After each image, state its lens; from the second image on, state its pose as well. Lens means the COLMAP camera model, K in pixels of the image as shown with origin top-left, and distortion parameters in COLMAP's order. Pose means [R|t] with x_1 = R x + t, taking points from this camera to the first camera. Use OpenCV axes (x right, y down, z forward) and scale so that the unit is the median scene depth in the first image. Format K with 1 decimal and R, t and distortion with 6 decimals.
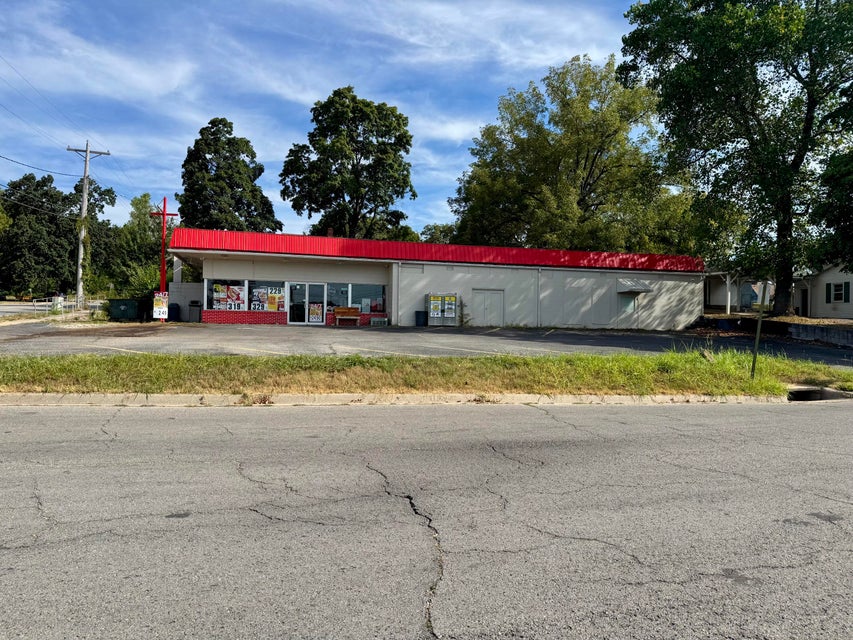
lens RADIAL K [[594.5, 0, 426.5], [0, 594.5, 320.0], [0, 0, 1]] dist [0.146375, -0.219404]
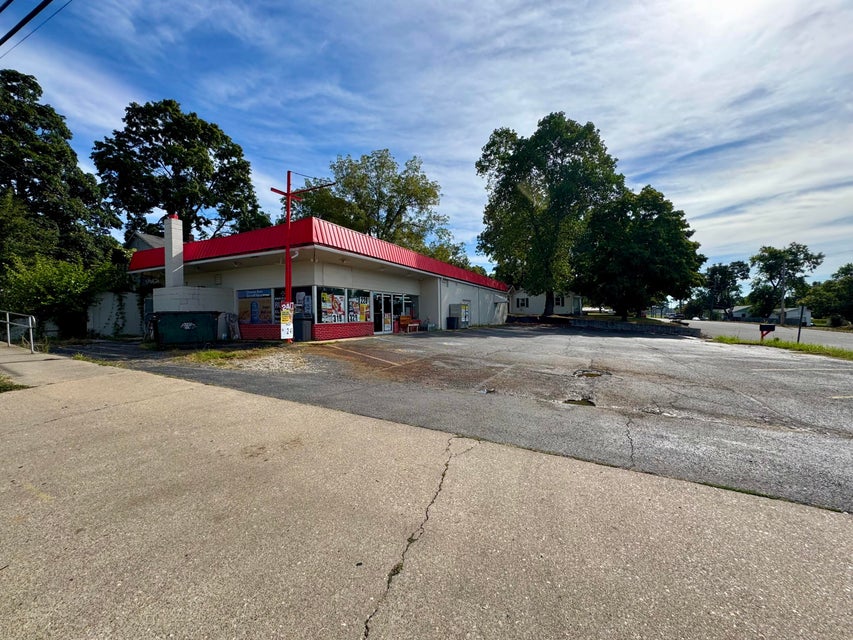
lens RADIAL K [[339.3, 0, 426.6], [0, 339.3, 319.3], [0, 0, 1]] dist [-0.000415, -0.000618]
pose [[0.665370, -0.032397, 0.745810, -0.530585], [0.016766, 0.999454, 0.028456, -0.029226], [-0.746325, -0.006430, 0.665550, 0.509428]]
